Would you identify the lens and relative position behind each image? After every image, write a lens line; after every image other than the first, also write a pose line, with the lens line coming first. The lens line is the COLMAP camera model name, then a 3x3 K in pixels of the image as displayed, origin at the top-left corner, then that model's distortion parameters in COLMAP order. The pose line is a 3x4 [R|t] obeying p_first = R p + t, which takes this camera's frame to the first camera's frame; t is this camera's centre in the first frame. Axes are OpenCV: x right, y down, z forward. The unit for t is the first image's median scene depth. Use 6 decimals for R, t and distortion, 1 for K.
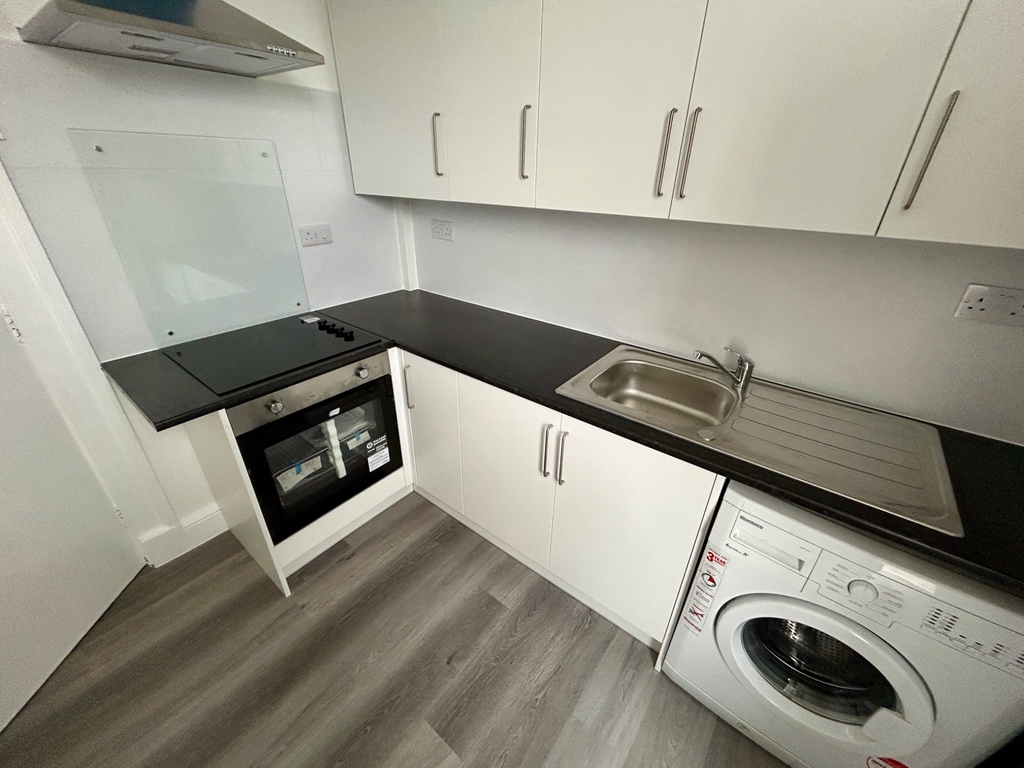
lens RADIAL K [[411.7, 0, 512.0], [0, 411.7, 384.0], [0, 0, 1]] dist [-0.000927, -0.000116]
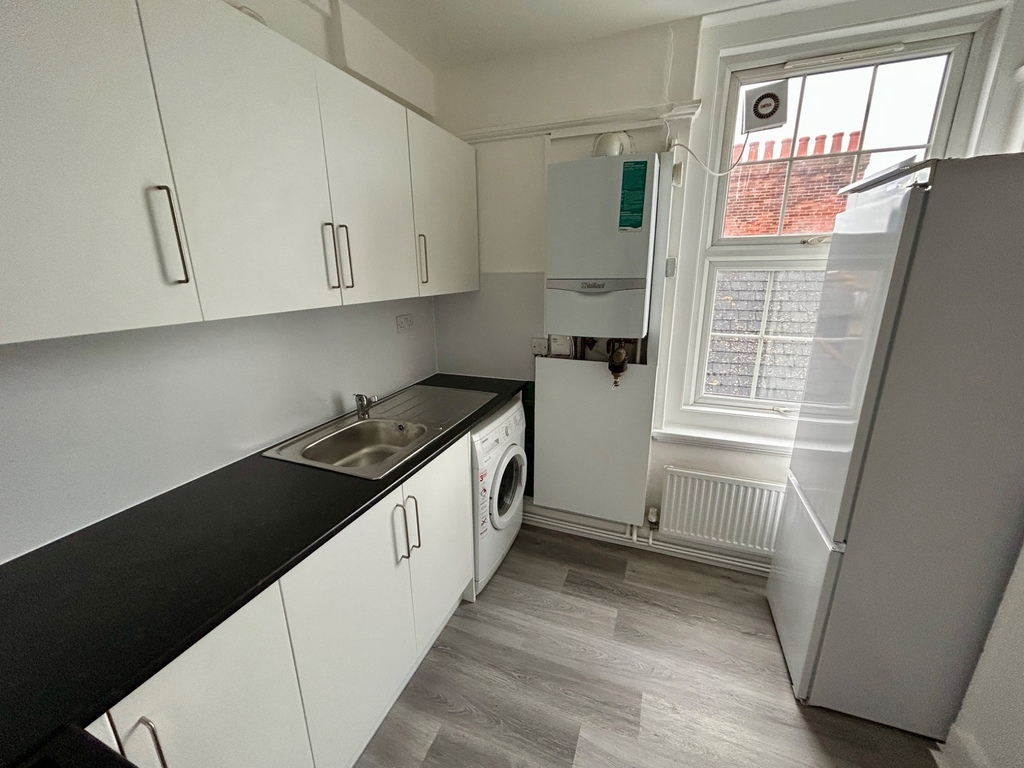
lens RADIAL K [[411.7, 0, 512.0], [0, 411.7, 384.0], [0, 0, 1]] dist [-0.000927, -0.000116]
pose [[-0.290875, -0.257497, 0.921459, -0.783296], [0.447391, 0.814714, 0.368894, -0.358190], [-0.845715, 0.519554, -0.121778, 0.694730]]
